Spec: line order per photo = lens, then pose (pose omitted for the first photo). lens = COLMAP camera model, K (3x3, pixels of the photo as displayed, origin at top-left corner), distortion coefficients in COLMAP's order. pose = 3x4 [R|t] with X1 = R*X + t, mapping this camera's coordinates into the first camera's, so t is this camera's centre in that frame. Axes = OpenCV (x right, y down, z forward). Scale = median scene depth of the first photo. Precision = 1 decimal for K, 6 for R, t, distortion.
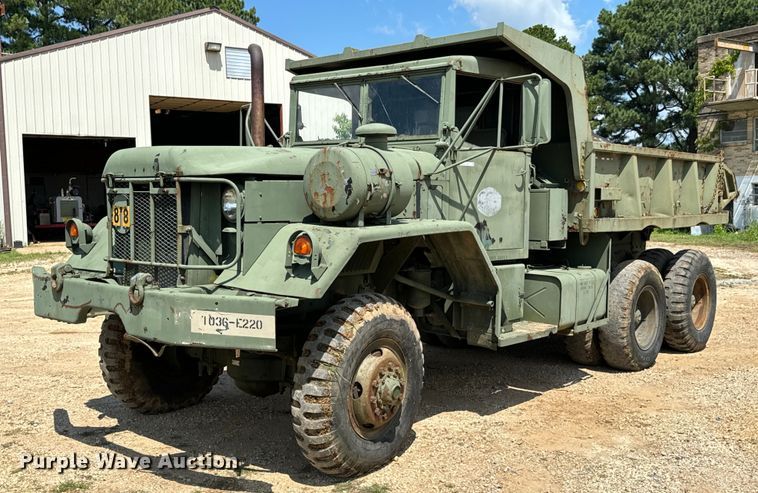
lens RADIAL K [[805.2, 0, 380.0], [0, 805.2, 251.8], [0, 0, 1]] dist [0.092962, 0.000000]
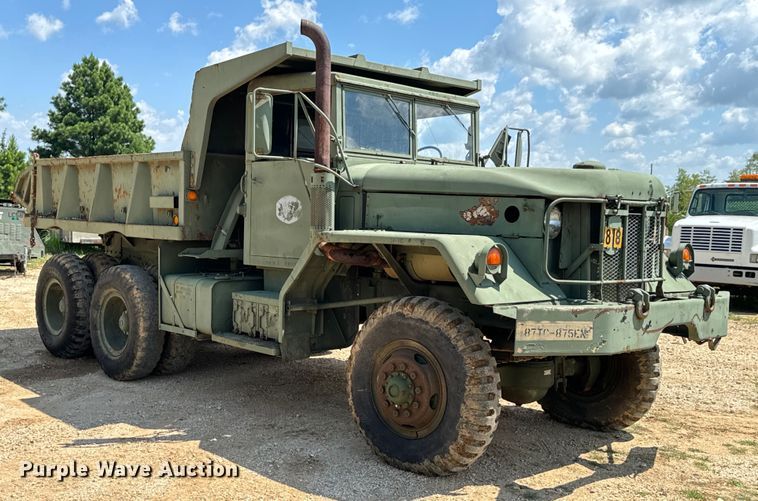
lens RADIAL K [[811.5, 0, 381.9], [0, 811.5, 247.9], [0, 0, 1]] dist [0.104617, 0.000000]
pose [[0.106621, -0.043440, 0.993350, -1.377136], [0.035893, 0.998562, 0.039815, -0.083278], [-0.993652, 0.031409, 0.108027, 1.199454]]
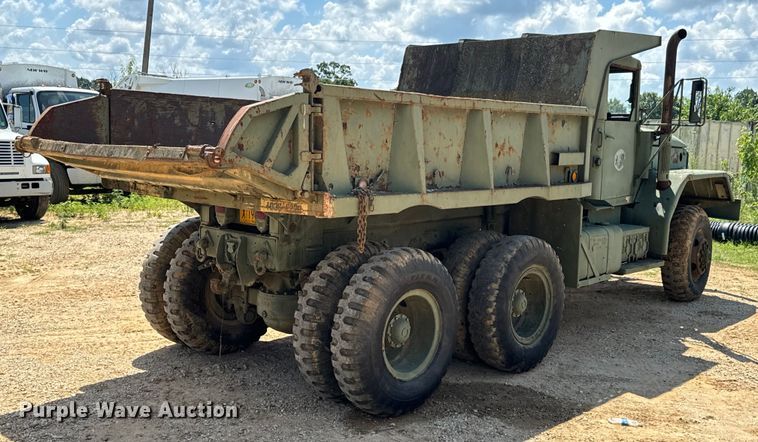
lens RADIAL K [[764.2, 0, 378.0], [0, 764.2, 219.5], [0, 0, 1]] dist [0.079311, 0.000000]
pose [[-0.998804, -0.032061, 0.036902, 0.241591], [-0.025138, 0.984288, 0.174770, -0.233221], [-0.041926, 0.173633, -0.983918, 2.985222]]
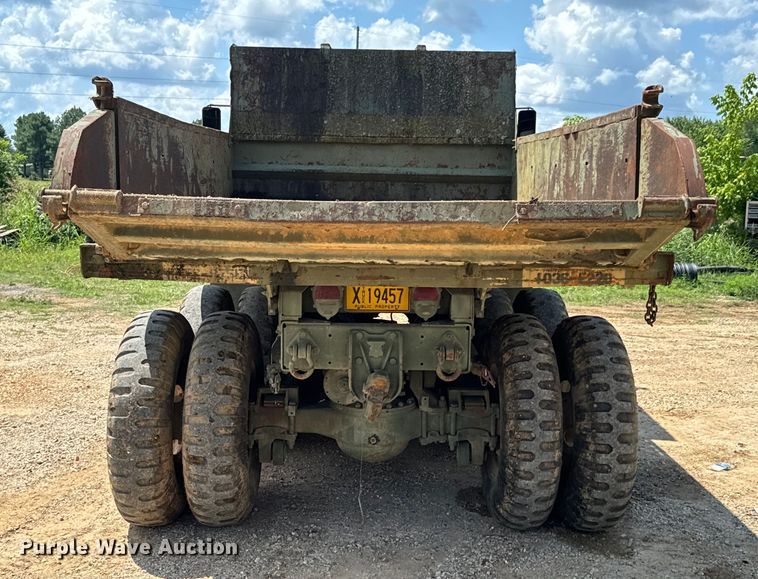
lens RADIAL K [[918.7, 0, 377.3], [0, 918.7, 293.8], [0, 0, 1]] dist [0.083433, 0.000000]
pose [[-0.749735, 0.072200, -0.657787, 1.039168], [-0.058684, 0.982859, 0.174768, -0.200419], [0.659130, 0.169632, -0.732647, 2.560677]]
